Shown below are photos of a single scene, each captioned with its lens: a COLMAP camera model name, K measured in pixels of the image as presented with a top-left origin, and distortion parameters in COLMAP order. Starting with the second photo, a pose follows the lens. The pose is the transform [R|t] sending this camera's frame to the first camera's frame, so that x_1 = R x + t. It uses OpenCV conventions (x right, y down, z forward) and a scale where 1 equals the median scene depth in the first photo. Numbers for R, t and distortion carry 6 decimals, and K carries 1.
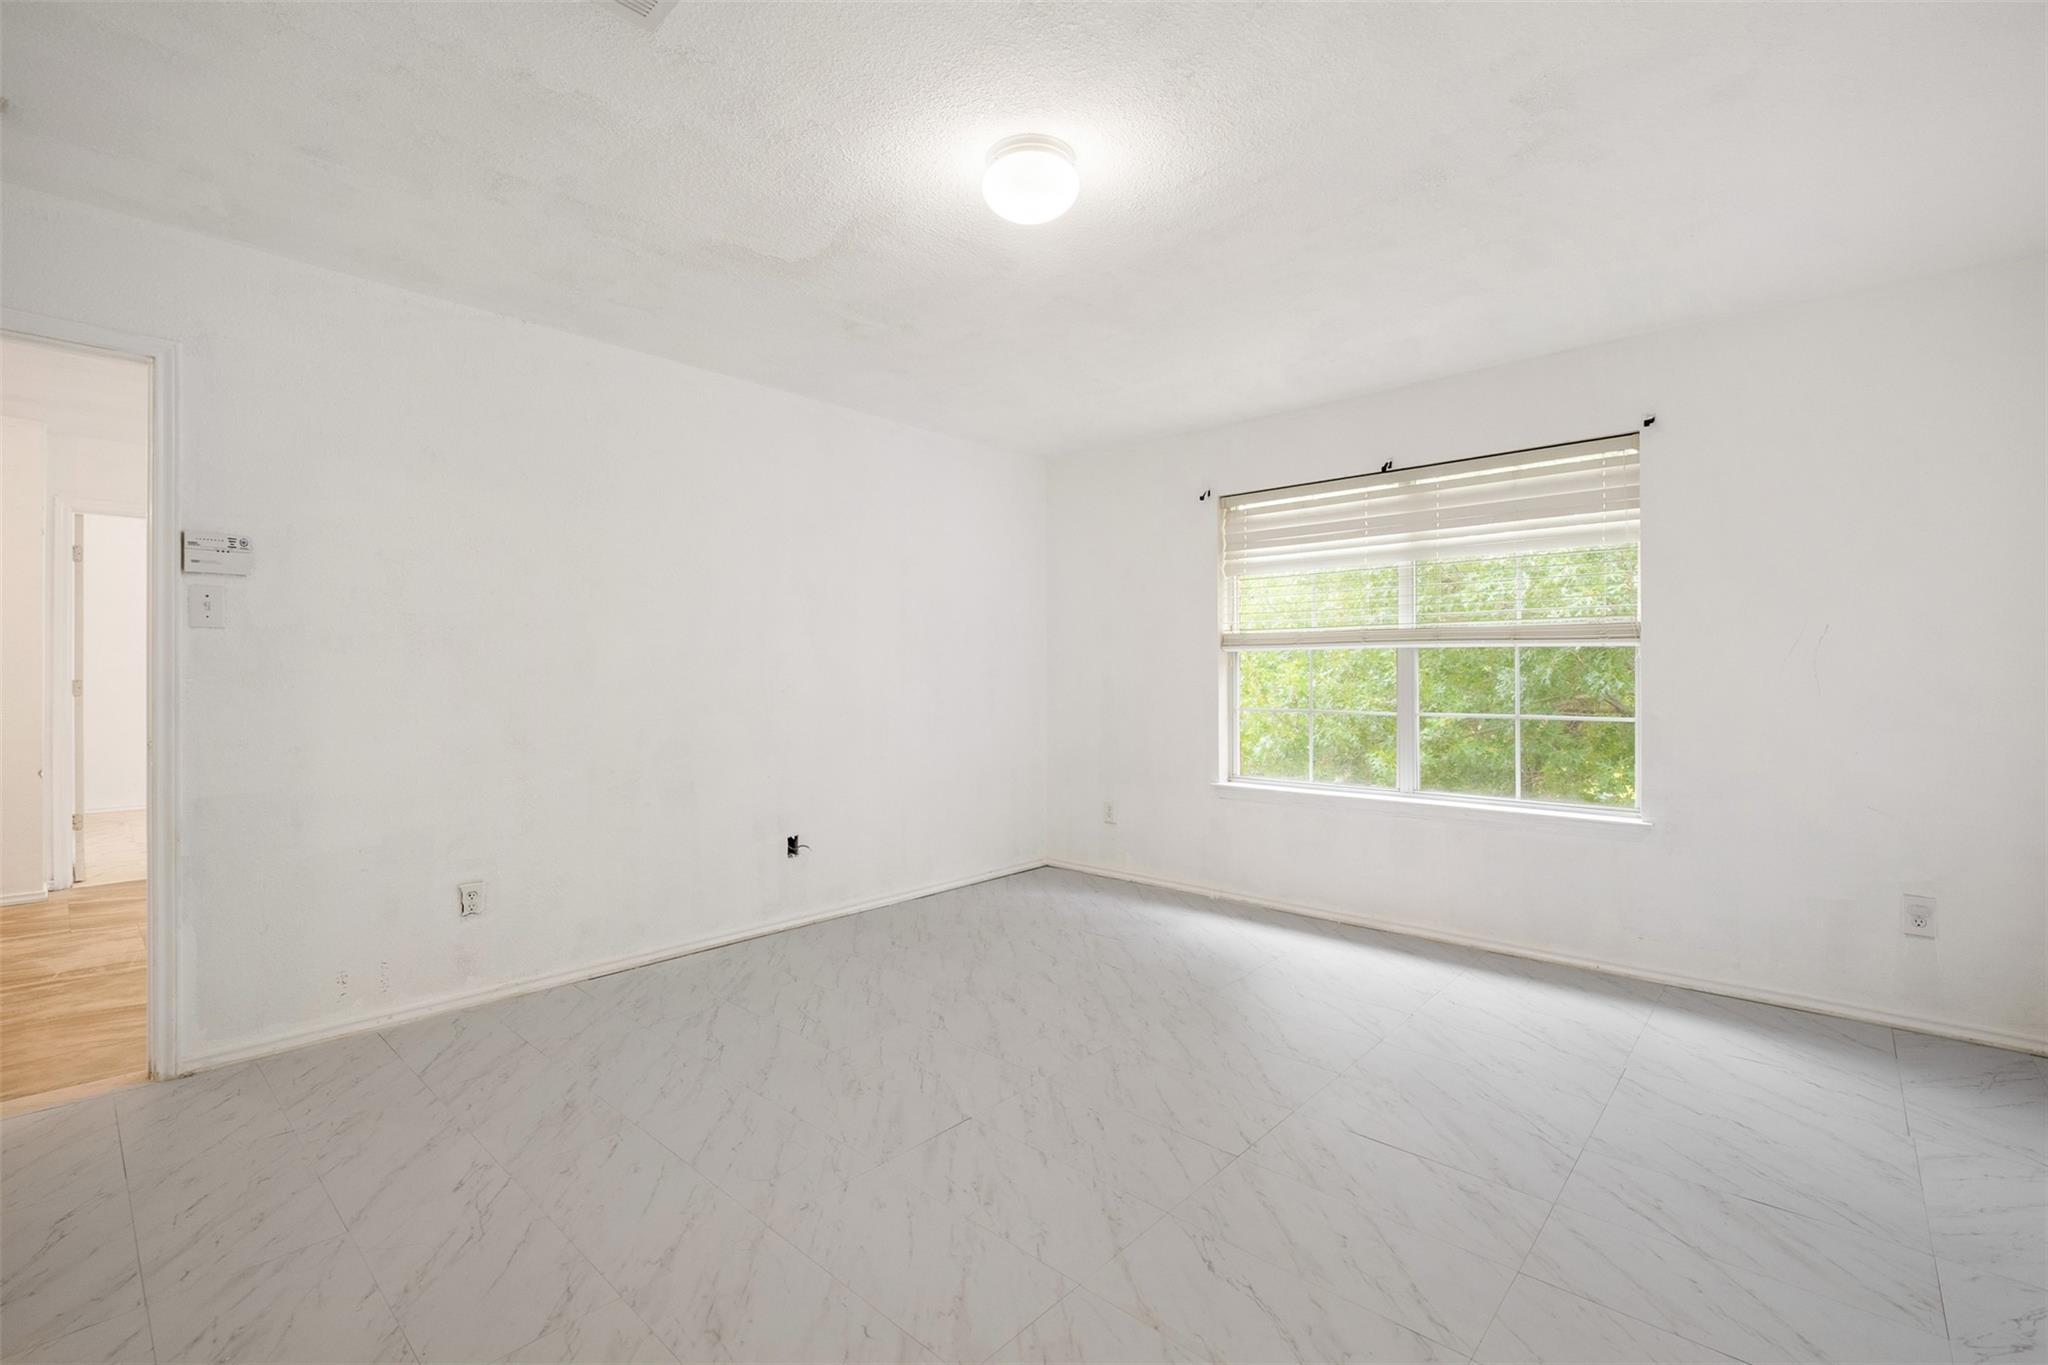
lens RADIAL K [[892.1, 0, 1015.1], [0, 892.1, 674.1], [0, 0, 1]] dist [-0.002517, -0.000482]
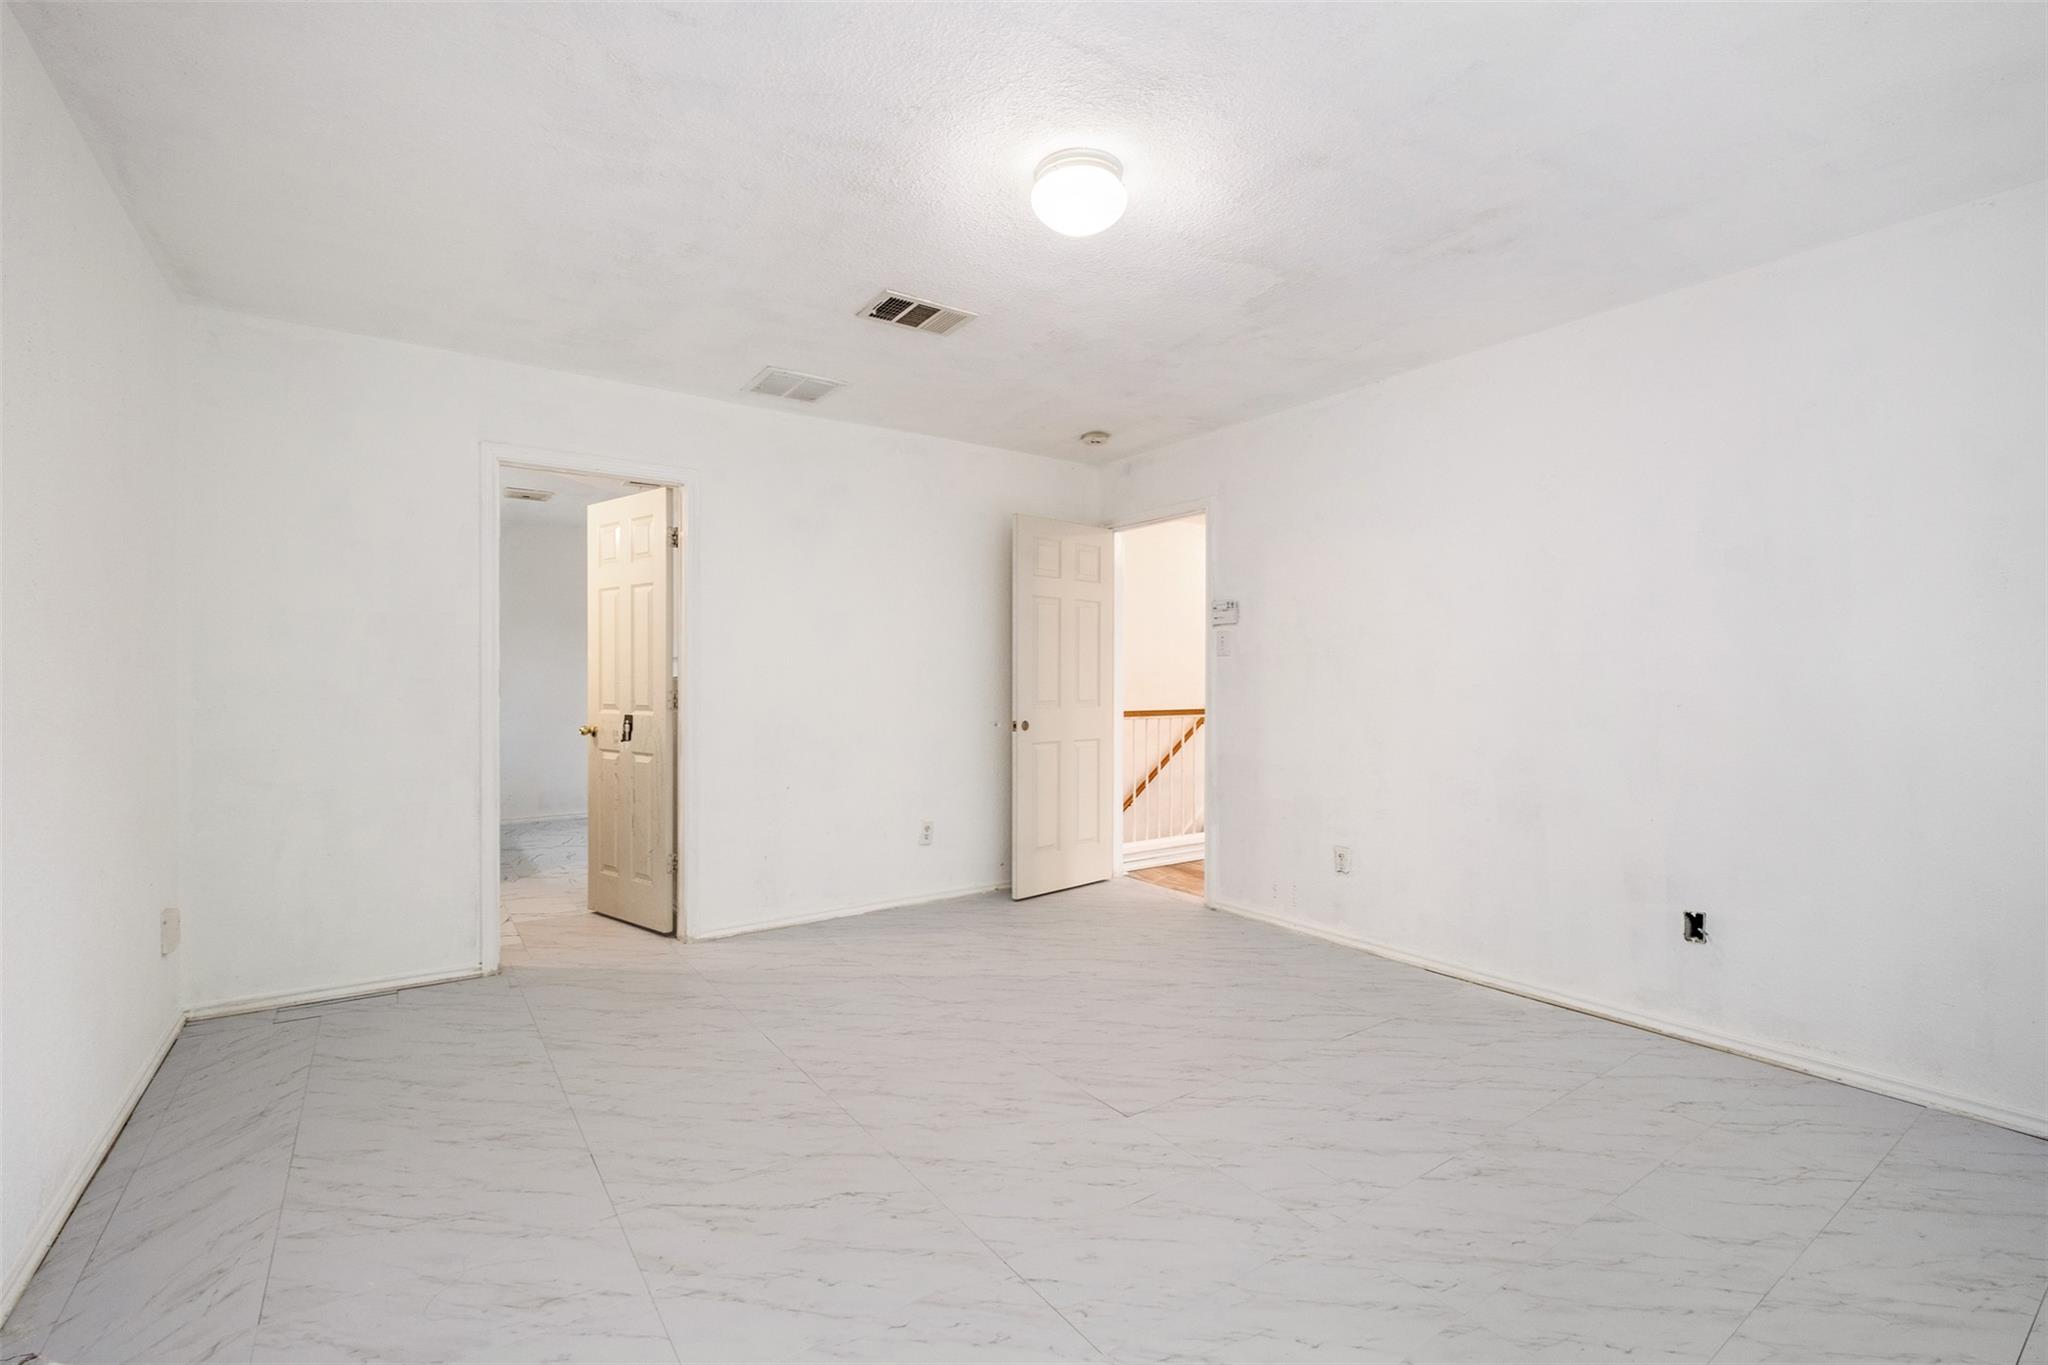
lens RADIAL K [[892.1, 0, 1016.3], [0, 892.1, 683.7], [0, 0, 1]] dist [-0.002517, -0.000482]
pose [[-0.210522, 0.004348, -0.977580, 0.718814], [-0.001867, 0.999986, 0.004850, -0.004172], [0.977587, 0.002846, -0.210511, 0.801198]]
